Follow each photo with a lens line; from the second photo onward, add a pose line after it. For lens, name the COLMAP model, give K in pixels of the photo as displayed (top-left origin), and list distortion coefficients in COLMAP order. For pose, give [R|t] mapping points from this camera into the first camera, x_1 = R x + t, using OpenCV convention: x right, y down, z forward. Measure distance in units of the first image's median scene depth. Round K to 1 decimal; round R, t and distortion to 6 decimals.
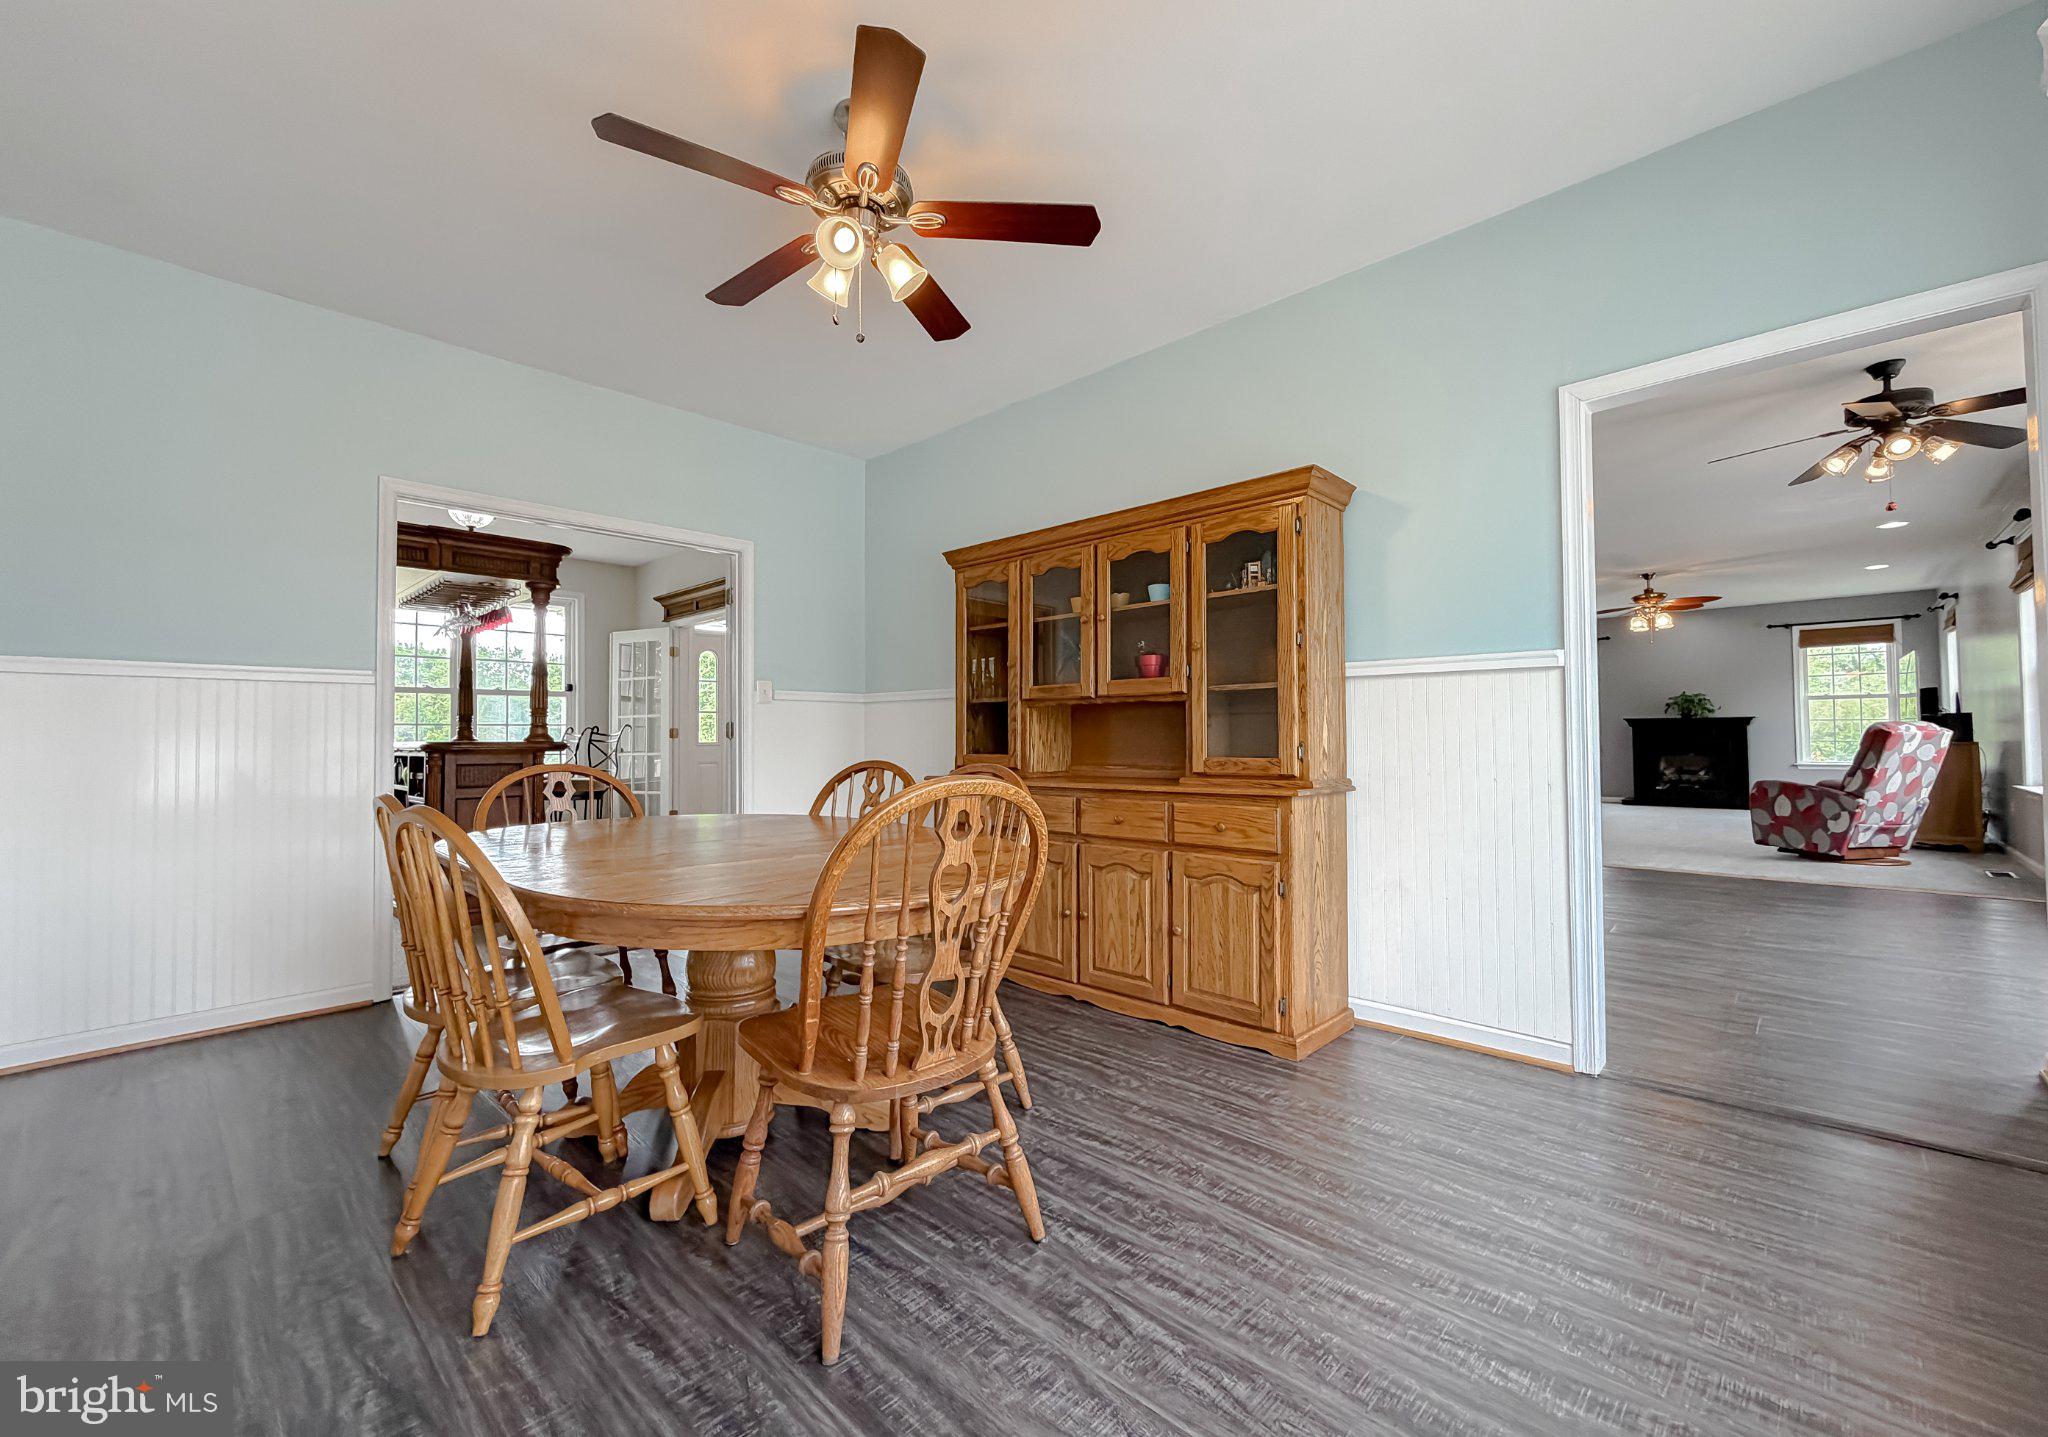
lens RADIAL K [[859.1, 0, 1017.0], [0, 859.1, 726.9], [0, 0, 1]] dist [-0.000591, -0.000222]
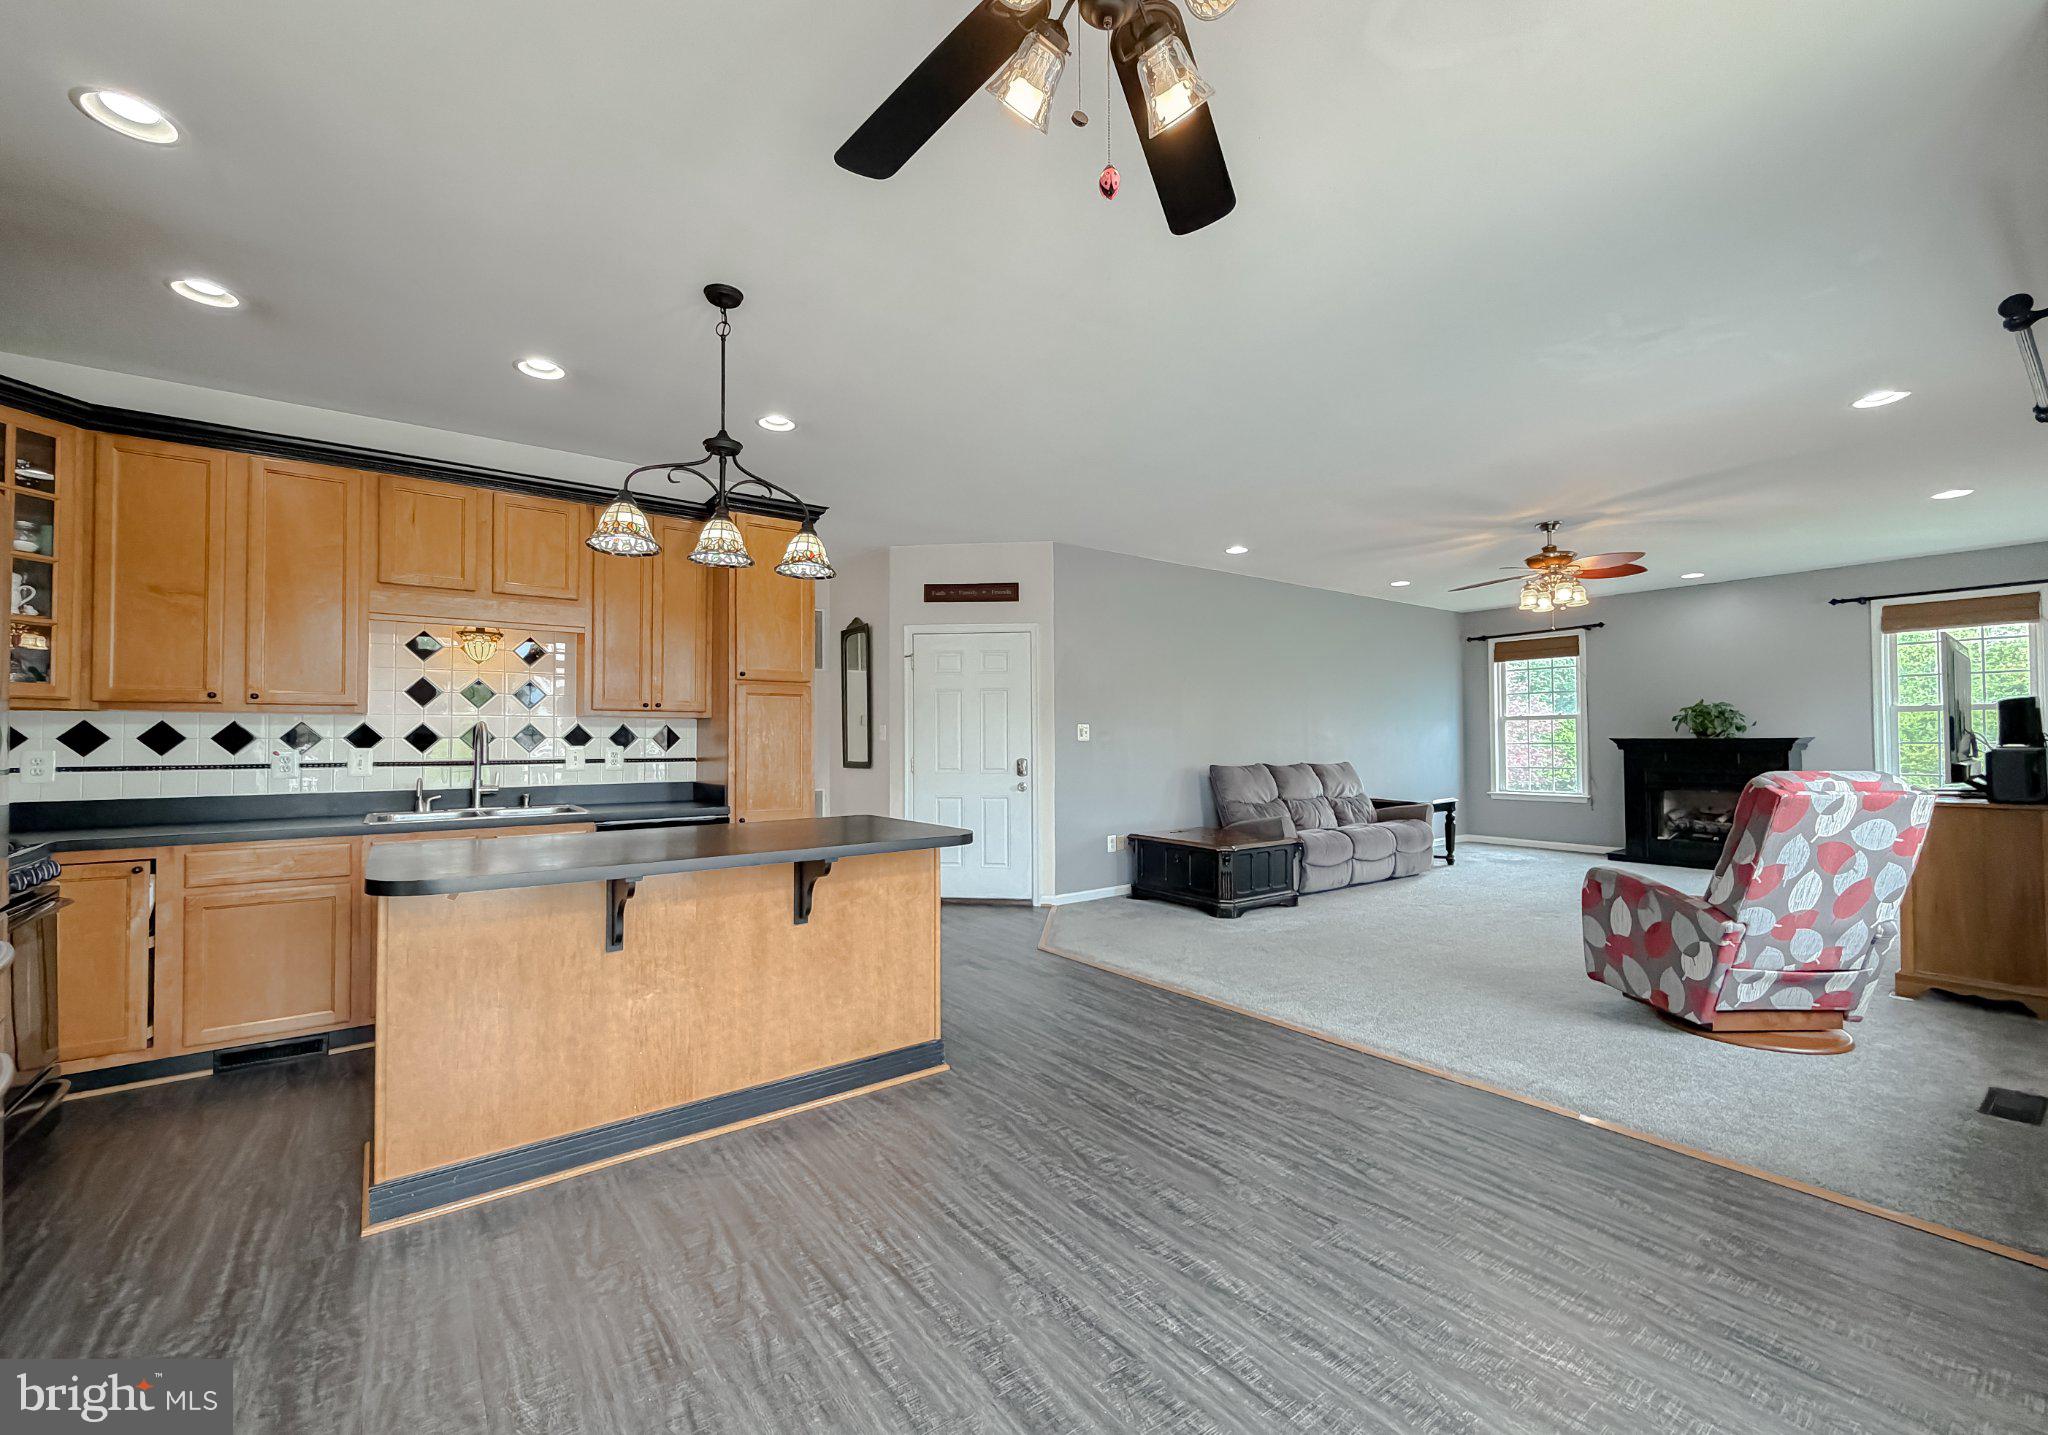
lens RADIAL K [[859.1, 0, 1025.6], [0, 859.1, 714.5], [0, 0, 1]] dist [-0.000591, -0.000222]
pose [[0.984636, 0.001995, -0.174605, 0.607536], [-0.003952, 0.999933, -0.010864, -0.031458], [0.174572, 0.011387, 0.984579, 0.383209]]
